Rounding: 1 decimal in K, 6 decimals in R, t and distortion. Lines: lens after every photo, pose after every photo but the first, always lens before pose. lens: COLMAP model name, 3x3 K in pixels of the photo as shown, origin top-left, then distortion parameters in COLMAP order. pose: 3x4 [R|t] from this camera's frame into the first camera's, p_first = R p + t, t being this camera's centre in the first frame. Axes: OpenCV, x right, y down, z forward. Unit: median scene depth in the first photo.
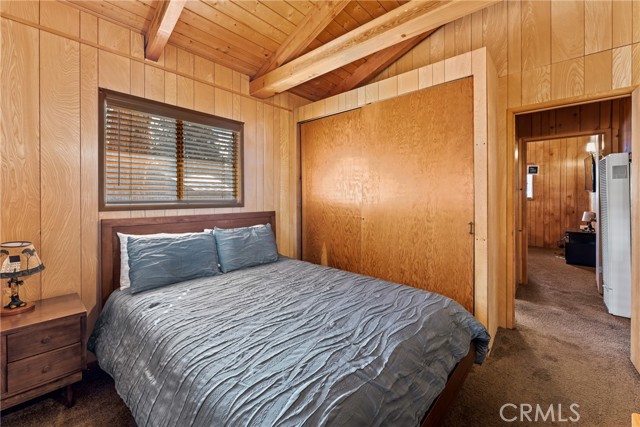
lens RADIAL K [[258.5, 0, 323.8], [0, 258.5, 197.4], [0, 0, 1]] dist [-0.000836, -0.000210]
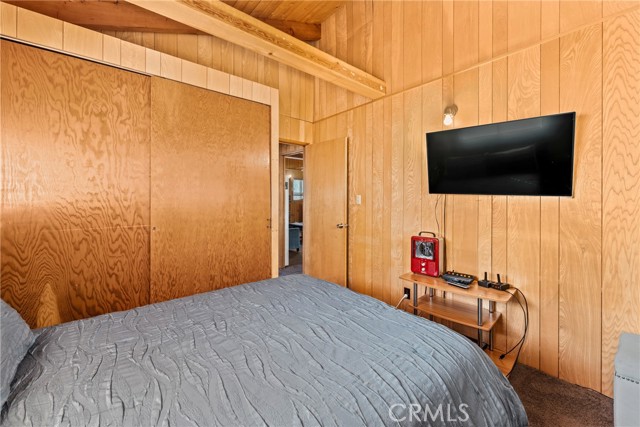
lens RADIAL K [[258.5, 0, 315.7], [0, 258.5, 198.3], [0, 0, 1]] dist [-0.000836, -0.000210]
pose [[0.160580, 0.004363, 0.987013, -0.518256], [0.001133, 0.999989, -0.004605, 0.001054], [-0.987022, 0.001858, 0.160573, 0.433904]]
